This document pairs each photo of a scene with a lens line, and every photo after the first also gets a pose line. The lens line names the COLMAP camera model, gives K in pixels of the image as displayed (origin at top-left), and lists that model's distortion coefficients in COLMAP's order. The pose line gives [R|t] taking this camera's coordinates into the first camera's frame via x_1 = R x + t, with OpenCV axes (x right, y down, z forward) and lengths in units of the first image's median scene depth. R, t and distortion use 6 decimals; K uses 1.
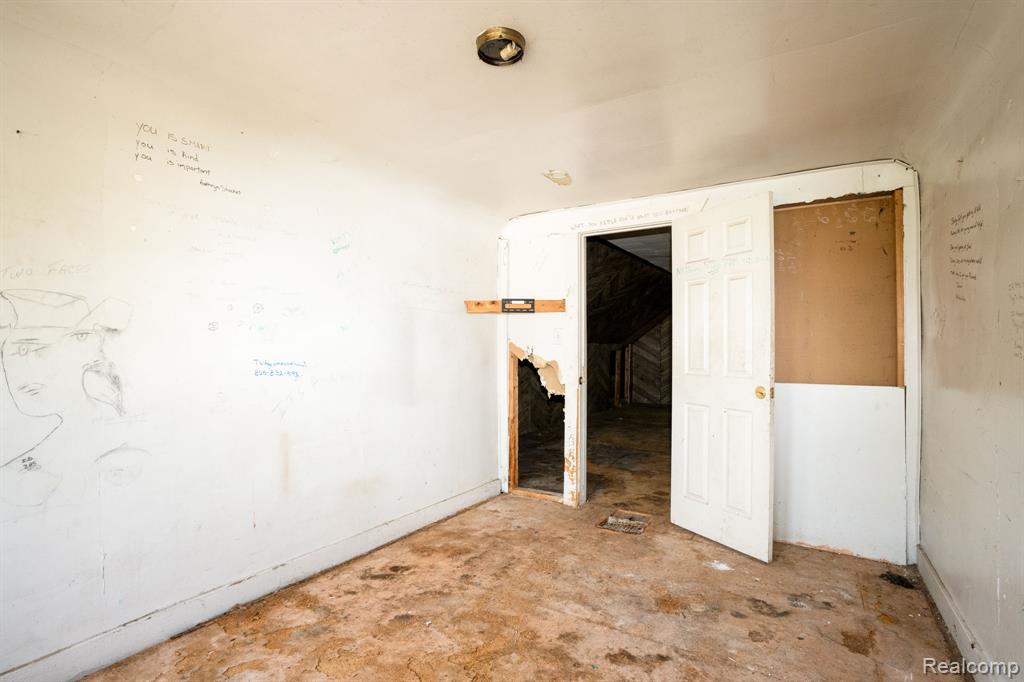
lens RADIAL K [[487.1, 0, 512.0], [0, 487.1, 339.8], [0, 0, 1]] dist [-0.044115, 0.002961]
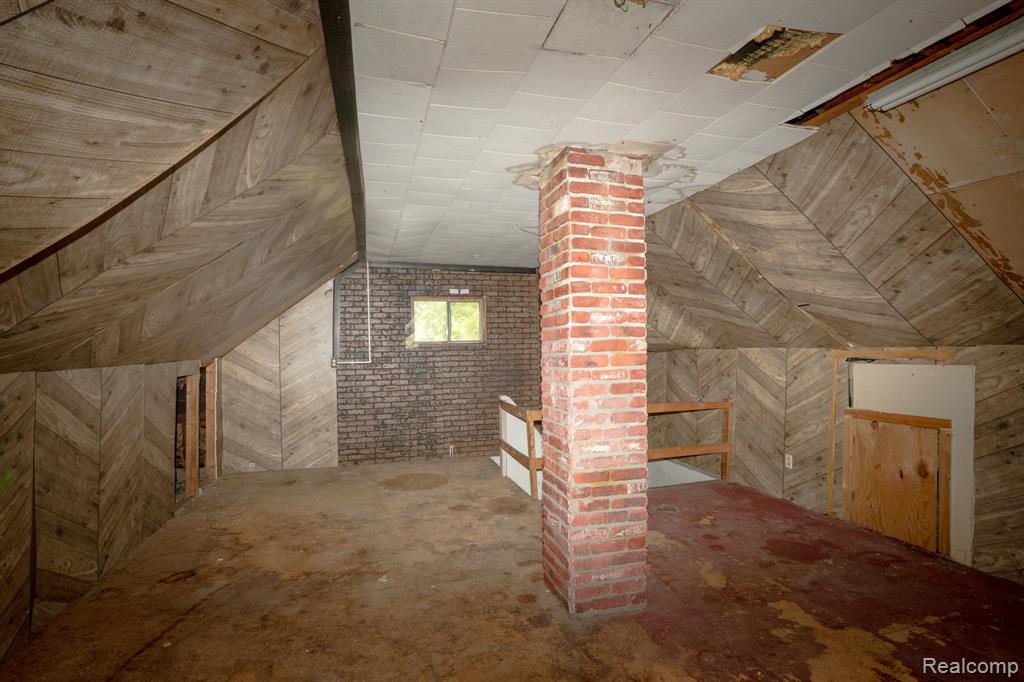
lens RADIAL K [[487.1, 0, 510.6], [0, 487.1, 340.9], [0, 0, 1]] dist [-0.044115, 0.002961]
pose [[0.657179, -0.003490, 0.753727, 0.072155], [0.005920, 0.999982, -0.000531, -0.006572], [-0.753711, 0.004811, 0.657188, 0.456467]]
